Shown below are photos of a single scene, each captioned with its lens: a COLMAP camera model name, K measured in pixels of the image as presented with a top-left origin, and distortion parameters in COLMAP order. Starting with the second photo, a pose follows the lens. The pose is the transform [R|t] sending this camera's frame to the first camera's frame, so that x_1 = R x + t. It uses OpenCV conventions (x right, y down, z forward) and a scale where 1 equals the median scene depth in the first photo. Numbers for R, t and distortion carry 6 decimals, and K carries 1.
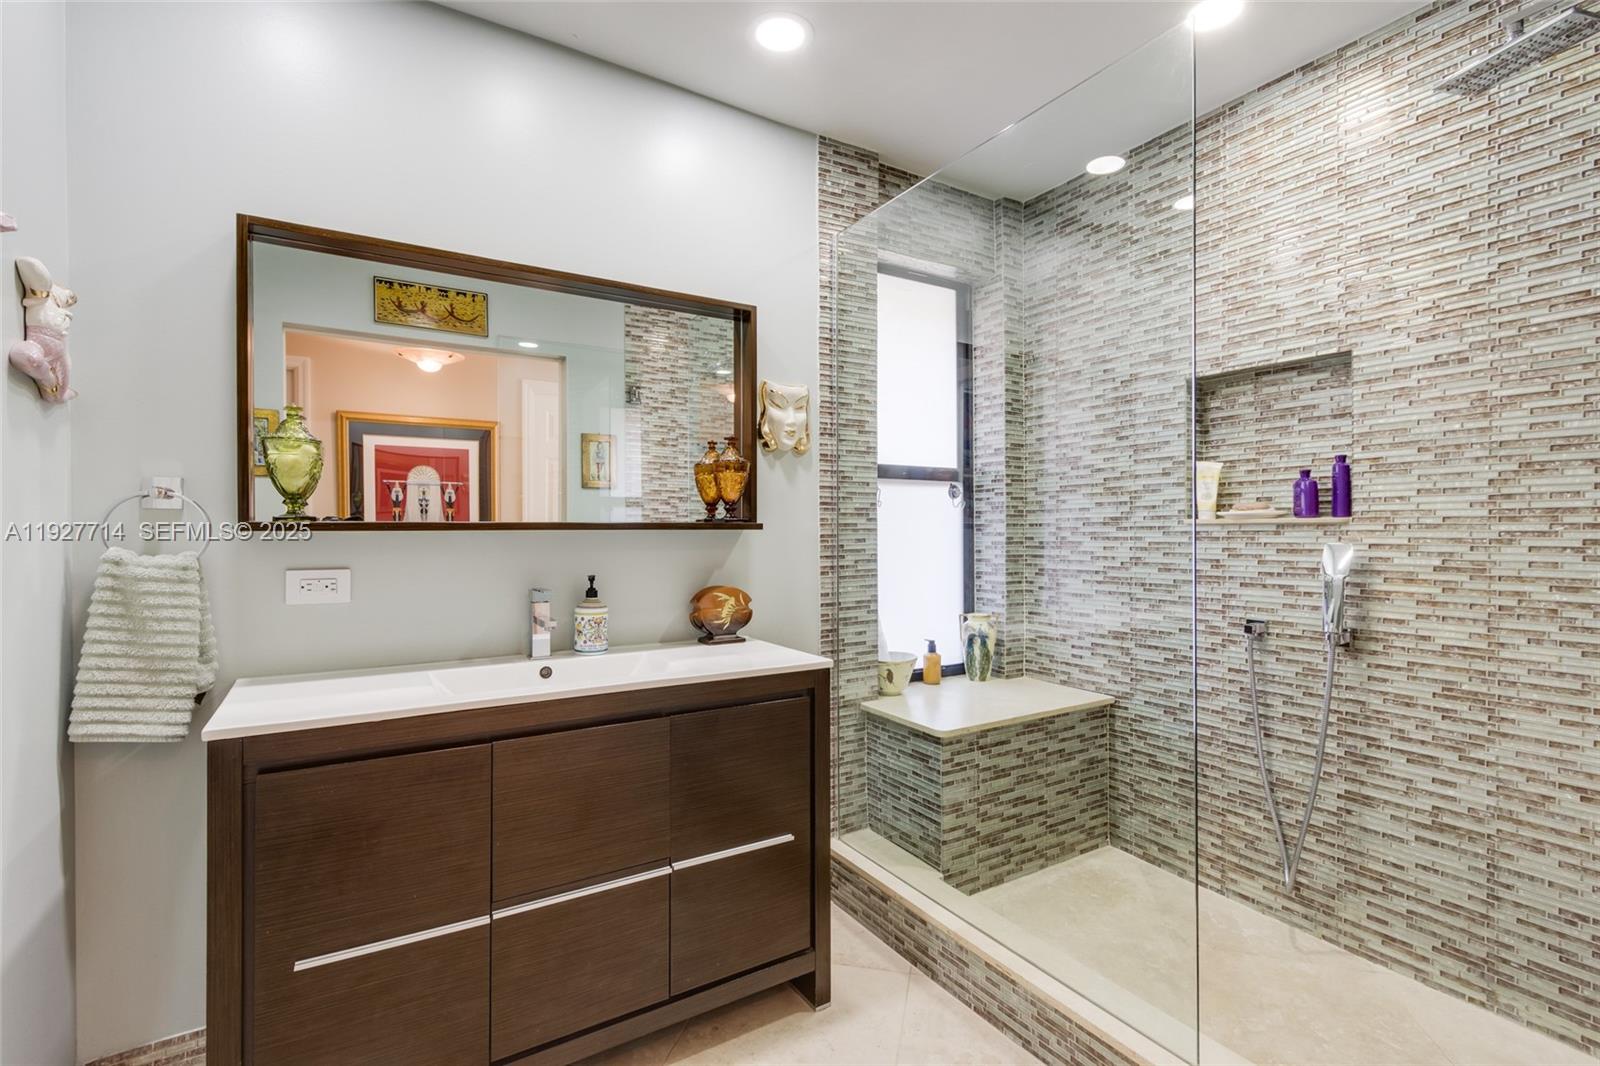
lens RADIAL K [[738.7, 0, 808.1], [0, 738.7, 532.5], [0, 0, 1]] dist [0.004435, -0.003682]
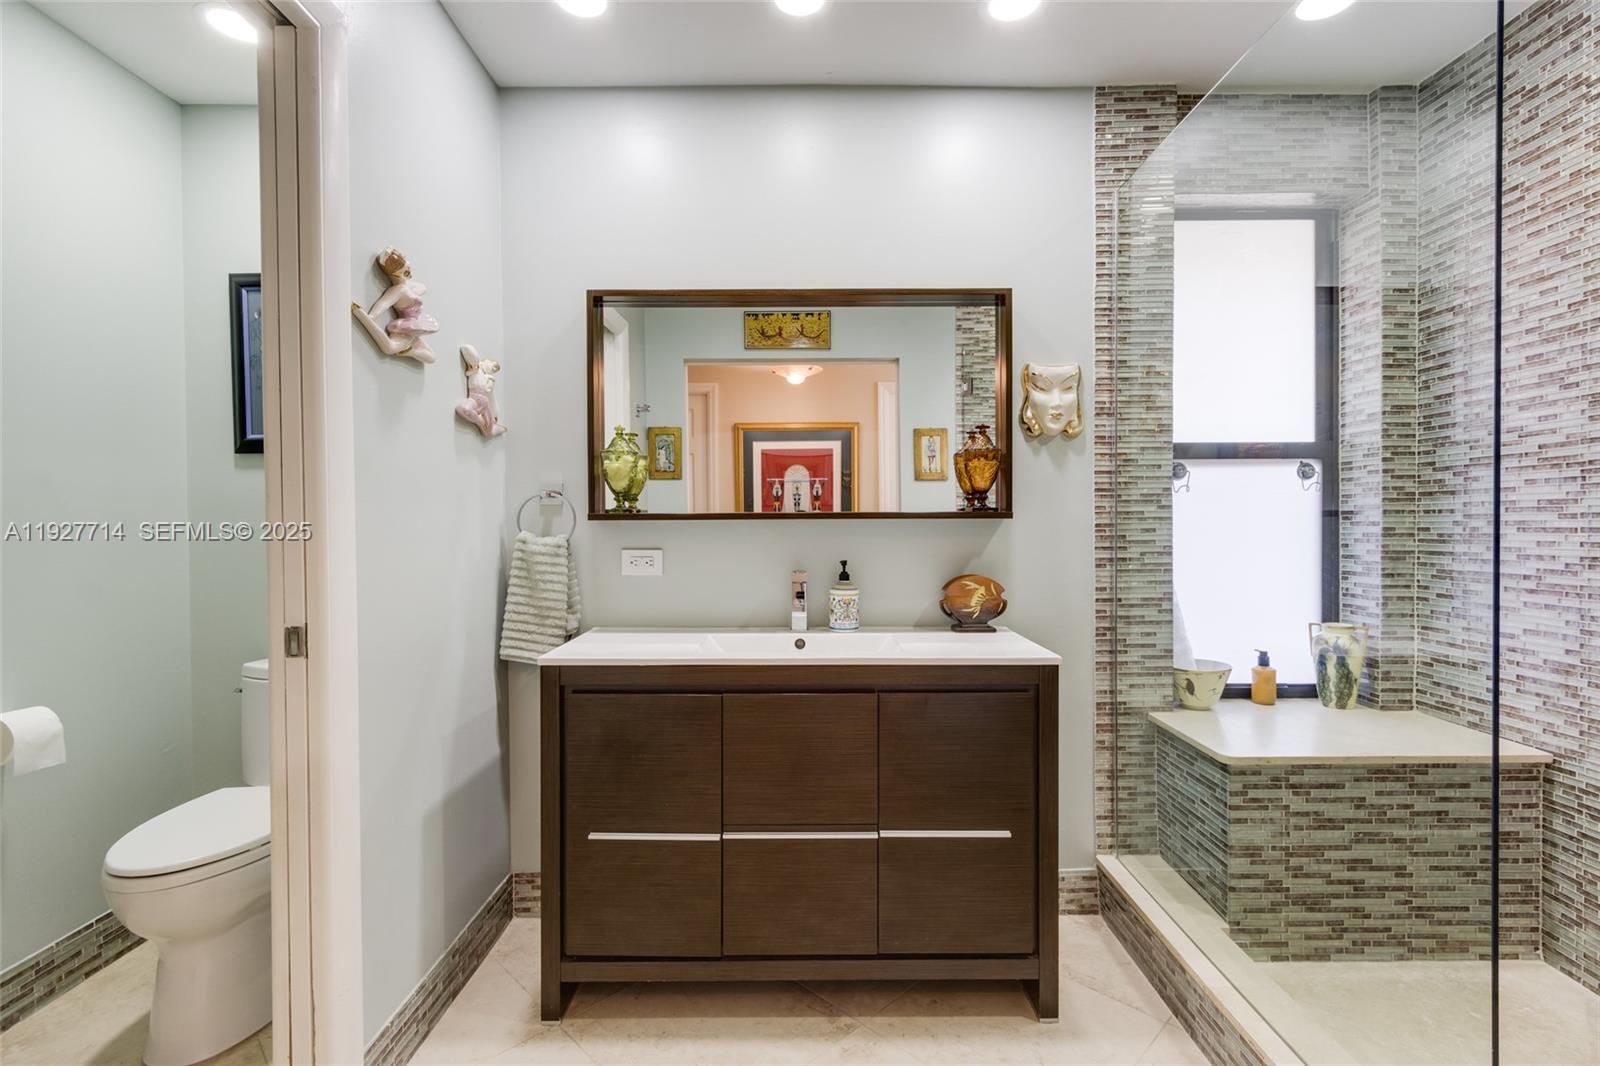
lens RADIAL K [[738.7, 0, 808.1], [0, 738.7, 532.5], [0, 0, 1]] dist [0.004435, -0.003682]
pose [[0.846922, 0.007565, -0.531664, 0.200978], [-0.000284, 0.999905, 0.013776, 0.001105], [0.531718, -0.011516, 0.846843, 0.029236]]
